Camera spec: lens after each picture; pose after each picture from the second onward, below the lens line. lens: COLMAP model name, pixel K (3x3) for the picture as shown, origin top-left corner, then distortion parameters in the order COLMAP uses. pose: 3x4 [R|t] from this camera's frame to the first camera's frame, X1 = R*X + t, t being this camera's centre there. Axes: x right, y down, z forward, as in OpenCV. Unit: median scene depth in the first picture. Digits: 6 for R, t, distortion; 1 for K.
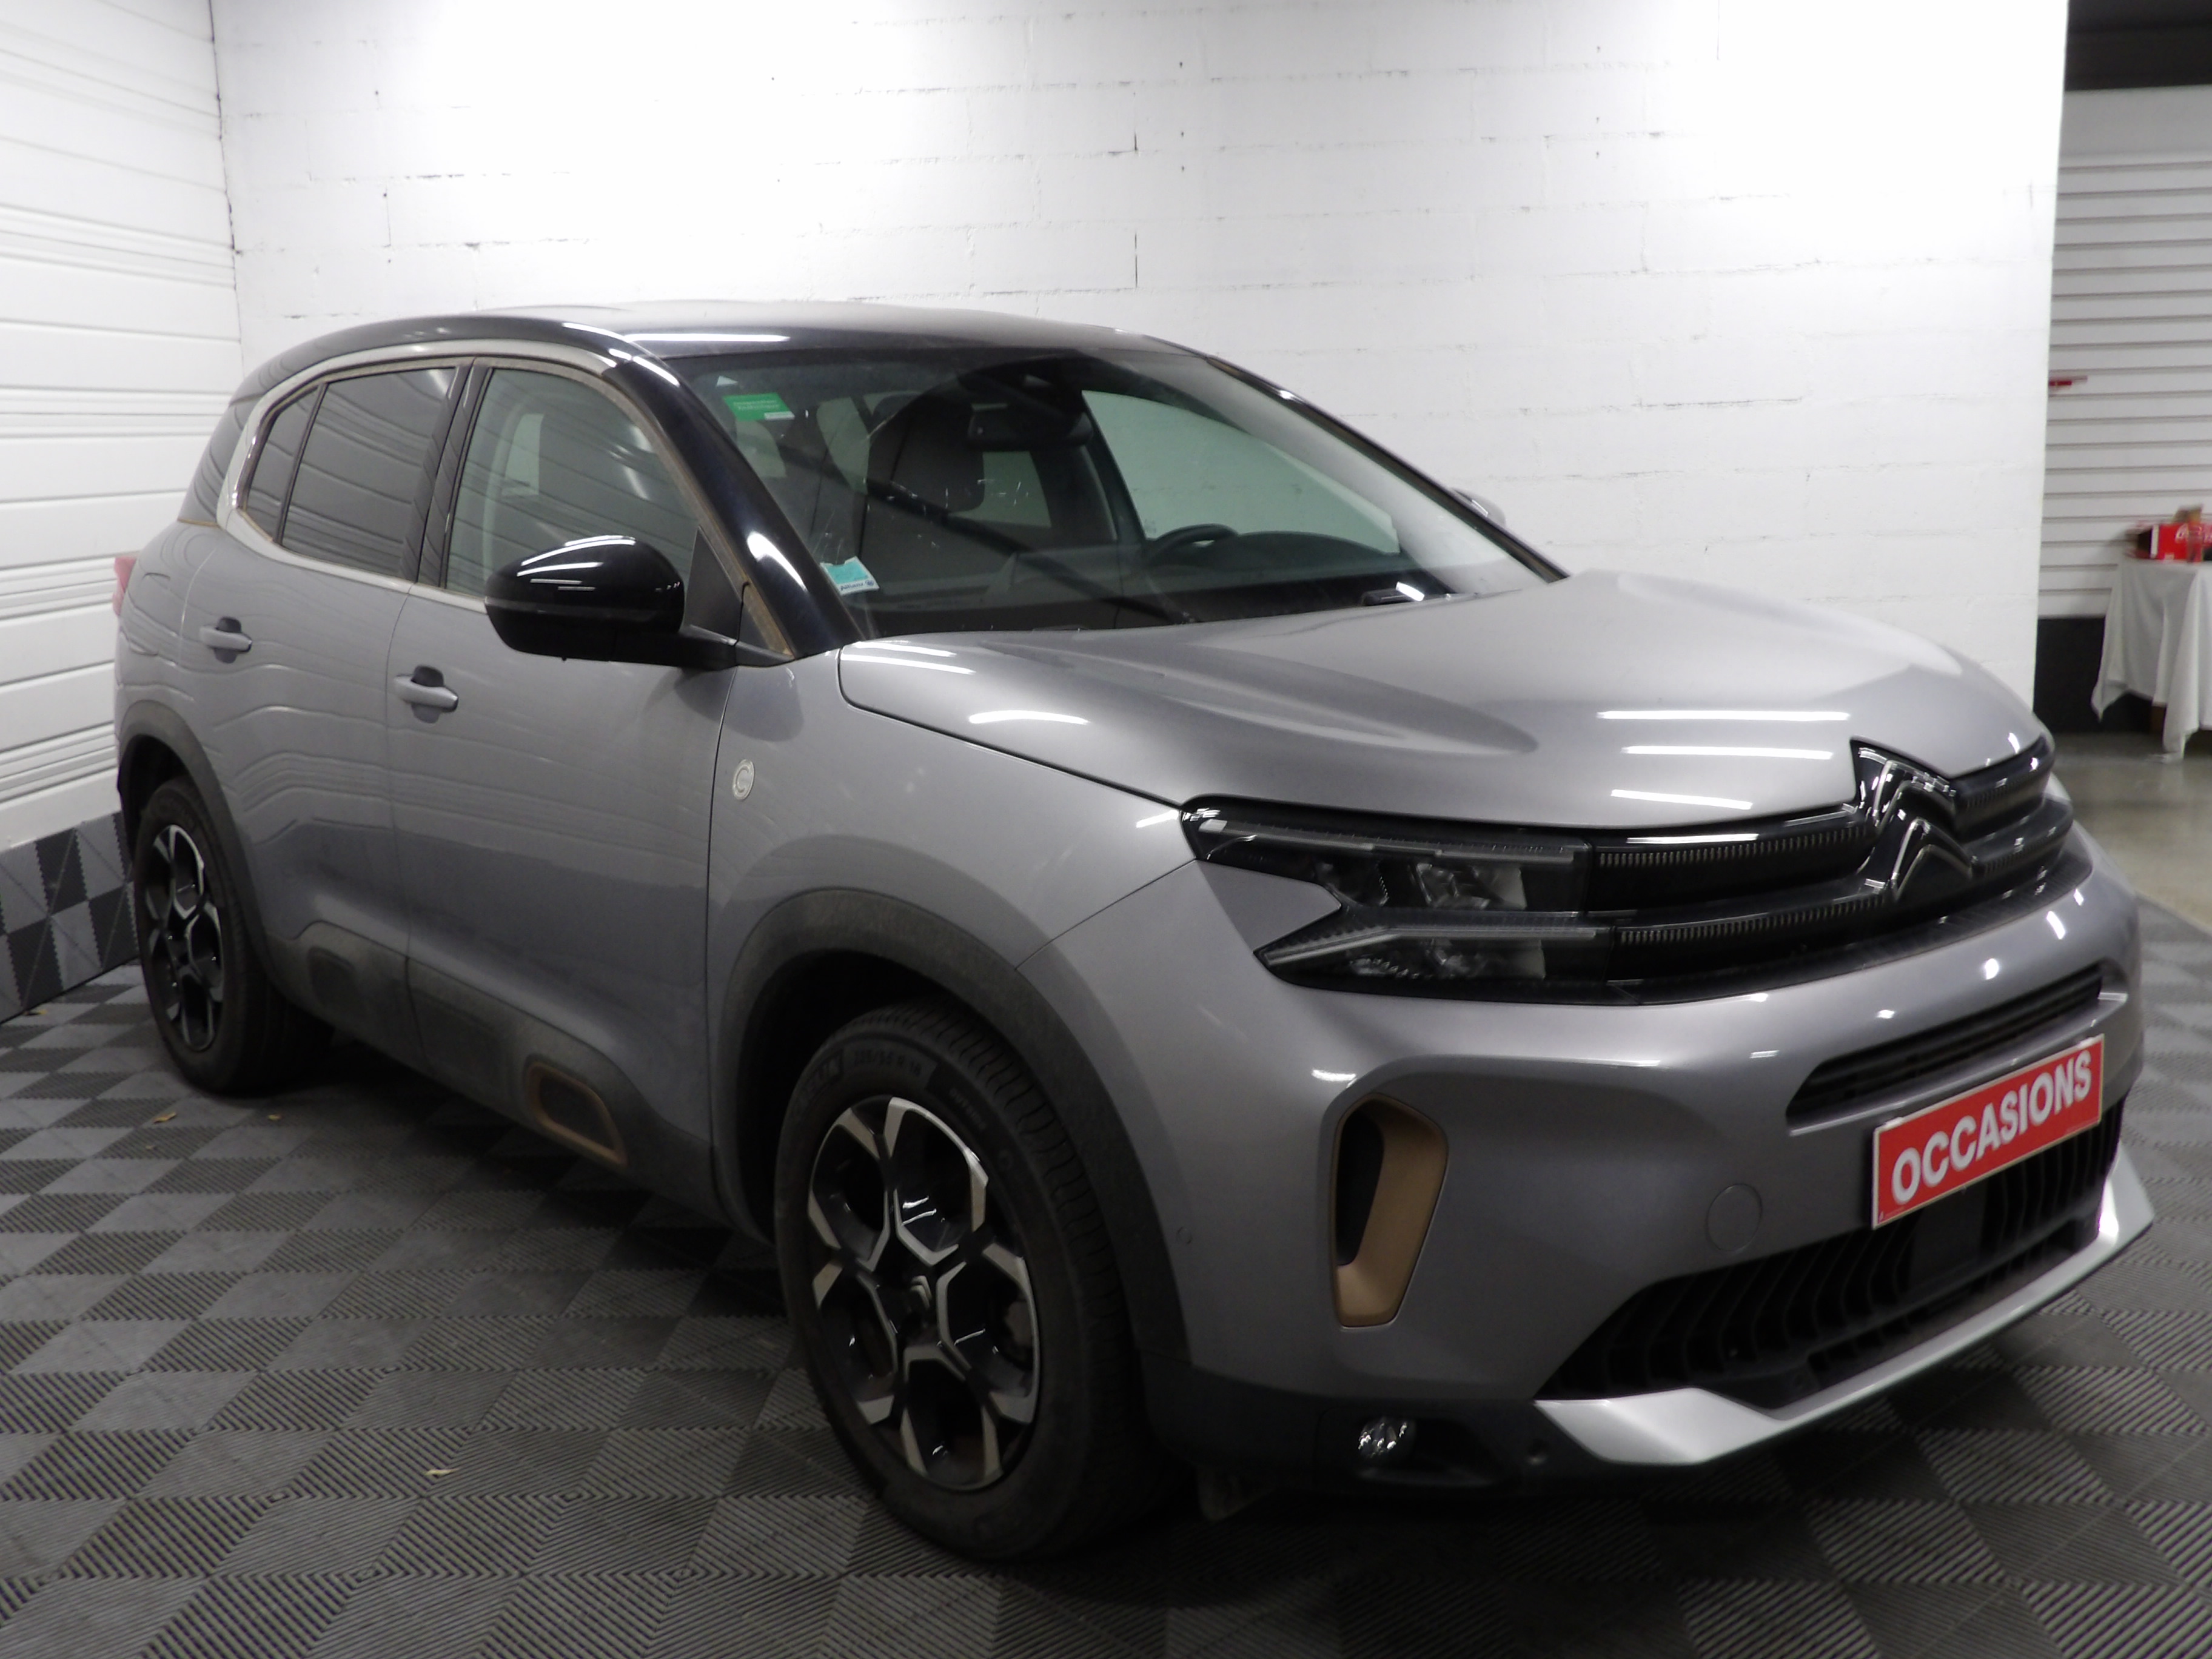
lens RADIAL K [[2228.3, 0, 1098.1], [0, 2228.3, 827.0], [0, 0, 1]] dist [0.018094, 0.000000]
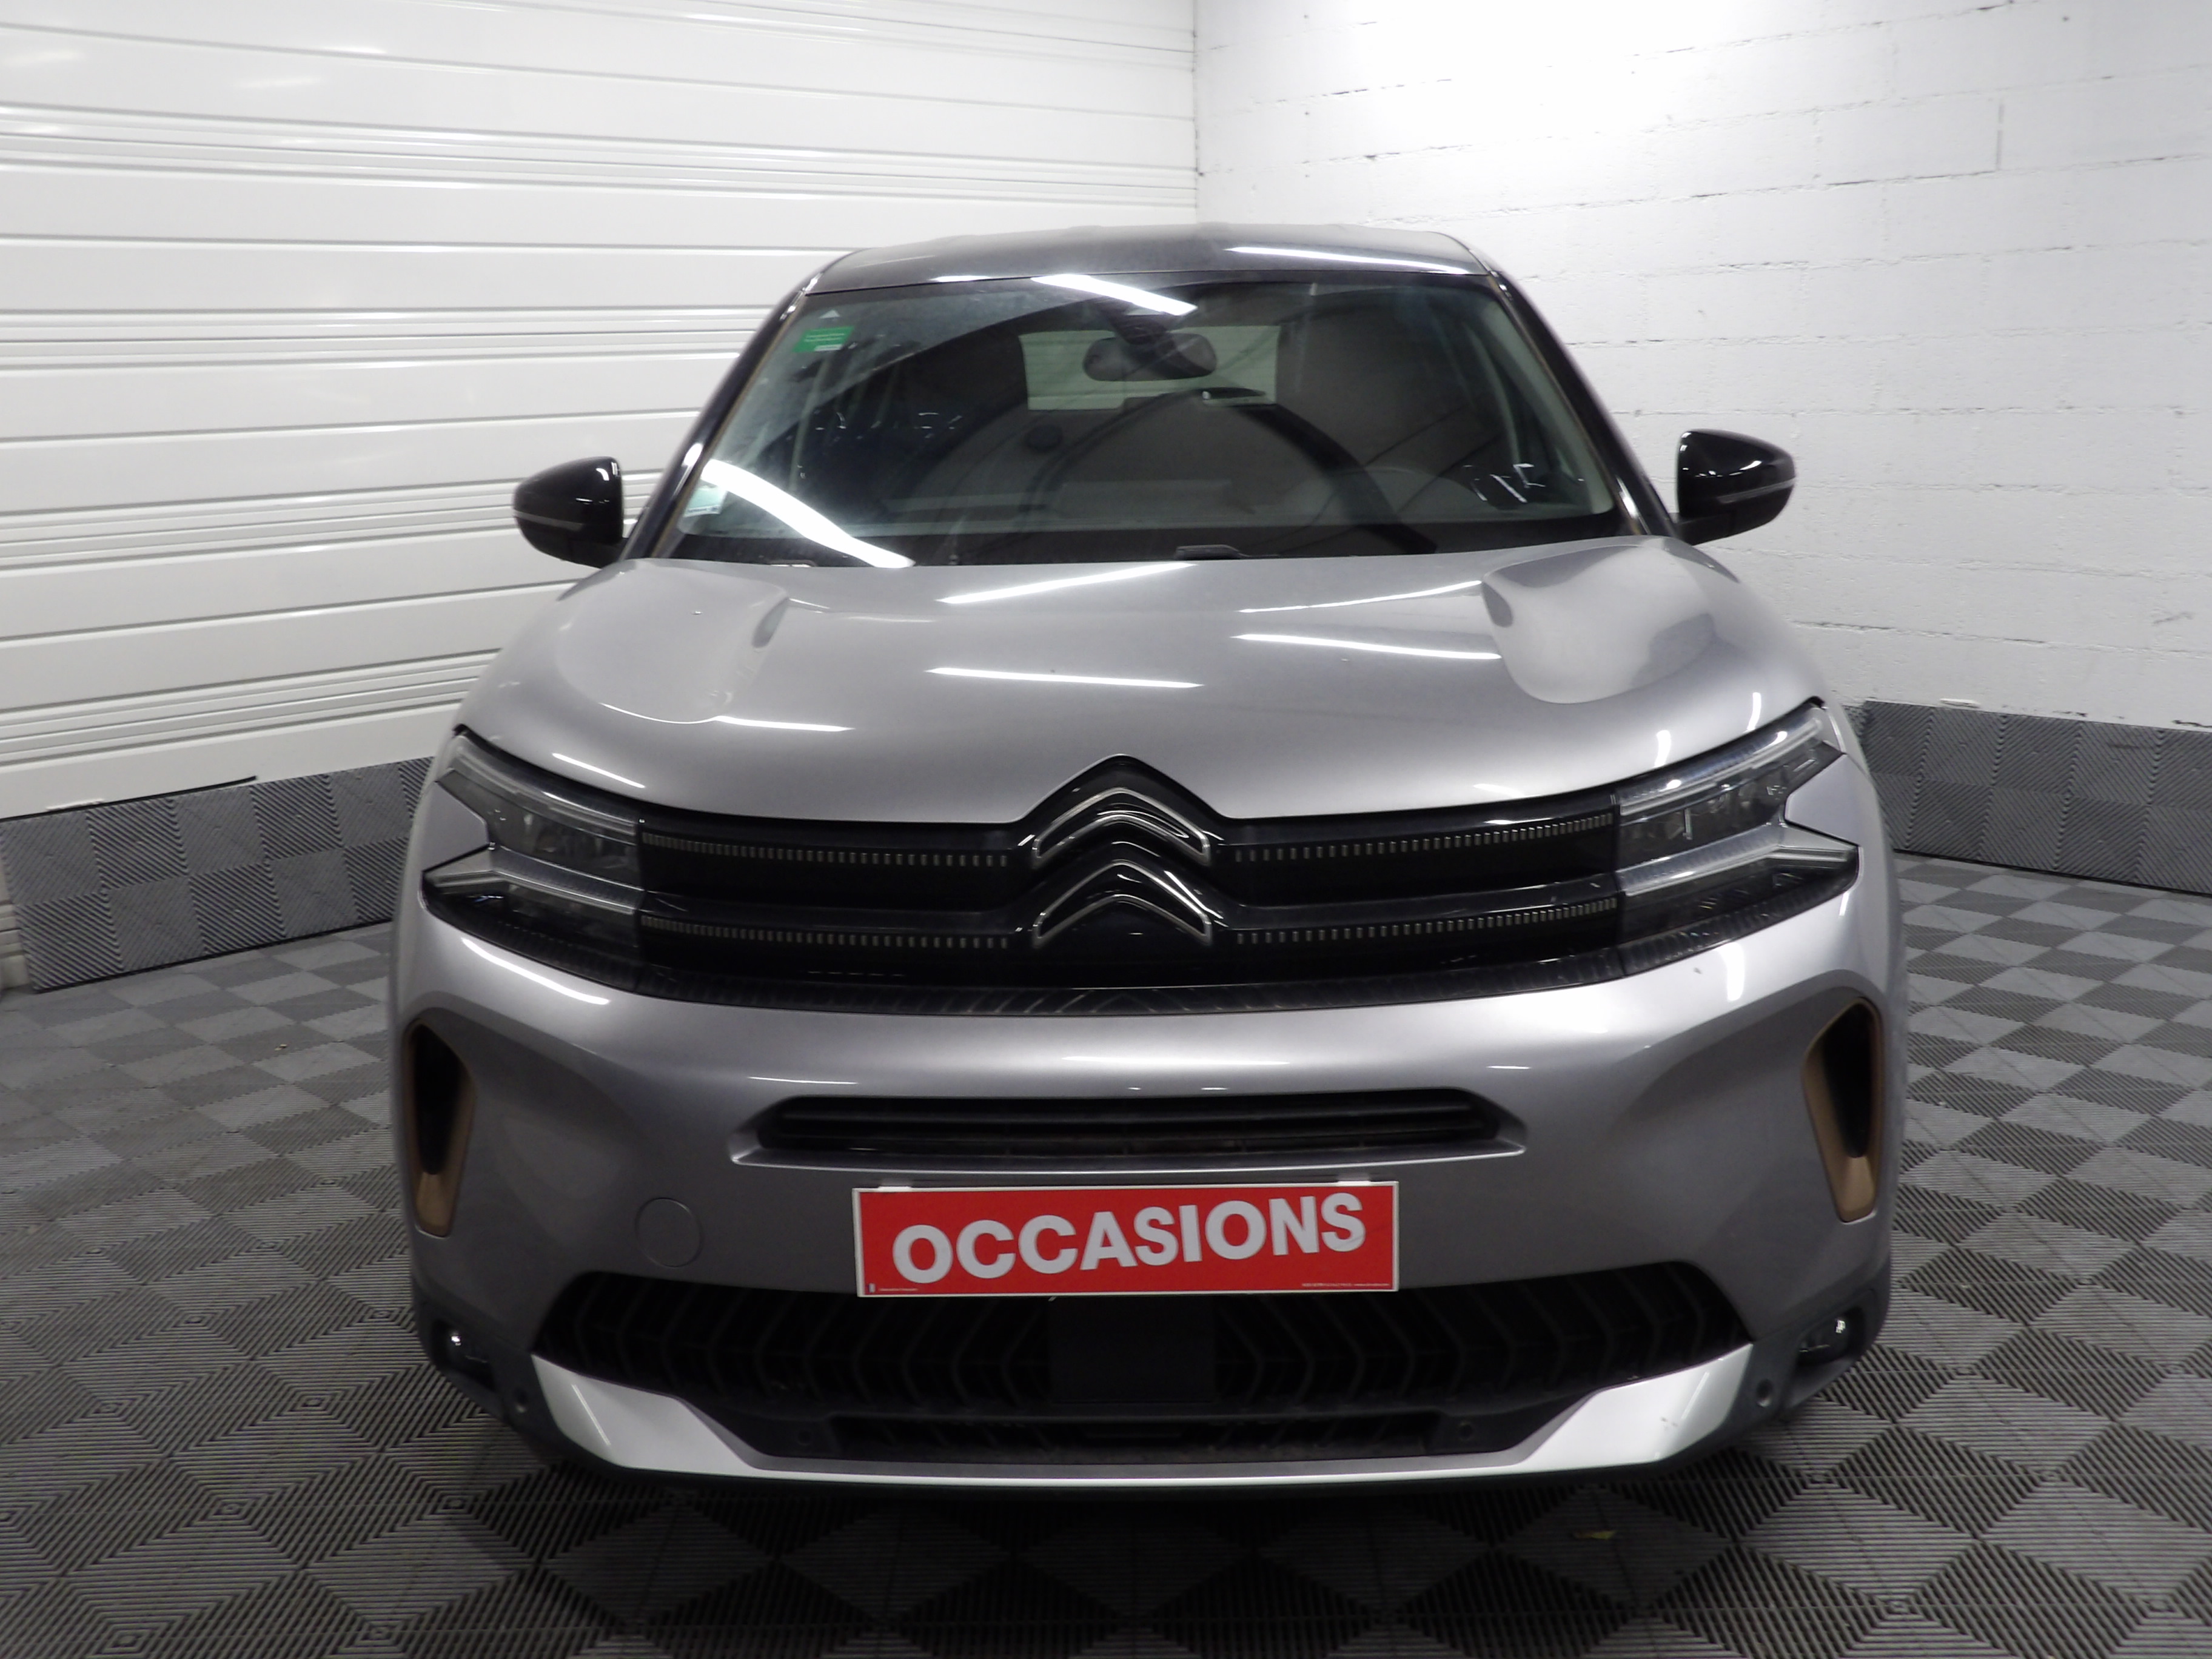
lens RADIAL K [[2228.3, 0, 1107.1], [0, 2228.3, 828.0], [0, 0, 1]] dist [0.018094, 0.000000]
pose [[0.735944, 0.151849, -0.659794, 0.692067], [-0.117696, 0.988380, 0.096192, -0.072634], [0.666734, 0.006863, 0.745264, 0.283098]]
